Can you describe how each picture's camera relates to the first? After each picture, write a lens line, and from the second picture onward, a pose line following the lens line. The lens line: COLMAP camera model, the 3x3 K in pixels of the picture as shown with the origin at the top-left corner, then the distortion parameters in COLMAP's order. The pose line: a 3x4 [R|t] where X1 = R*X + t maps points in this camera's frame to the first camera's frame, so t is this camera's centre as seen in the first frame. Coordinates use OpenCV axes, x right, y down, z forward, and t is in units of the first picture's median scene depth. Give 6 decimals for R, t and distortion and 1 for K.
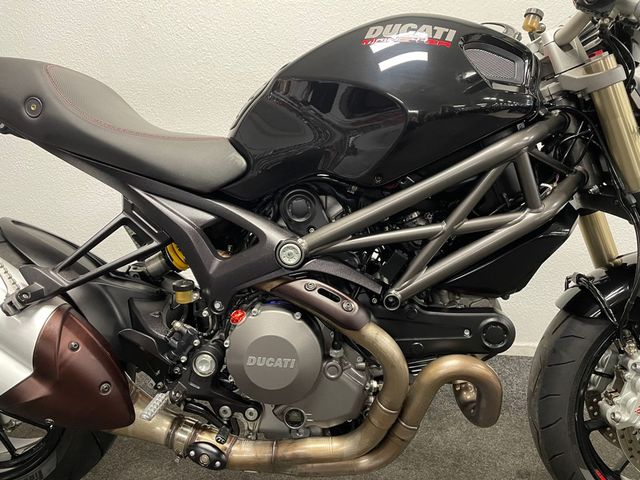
lens RADIAL K [[483.8, 0, 320.8], [0, 483.8, 237.3], [0, 0, 1]] dist [0.063913, -0.064388]
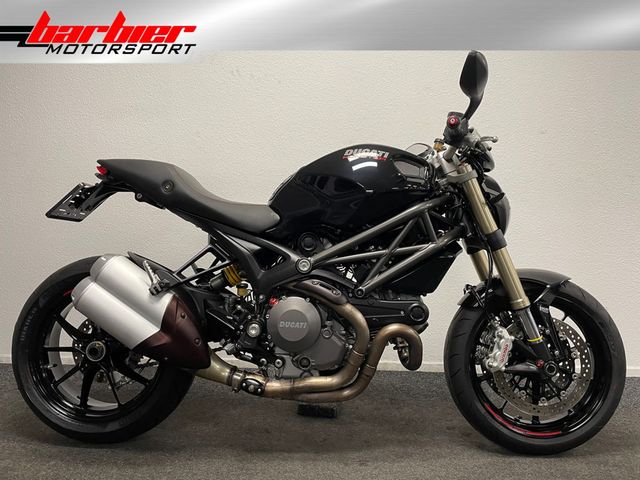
lens RADIAL K [[483.8, 0, 318.8], [0, 483.8, 241.6], [0, 0, 1]] dist [0.063913, -0.064388]
pose [[0.999516, 0.010089, 0.029411, -0.060270], [-0.004913, 0.985261, -0.170987, 0.248034], [-0.030703, 0.170760, 0.984834, -0.788299]]
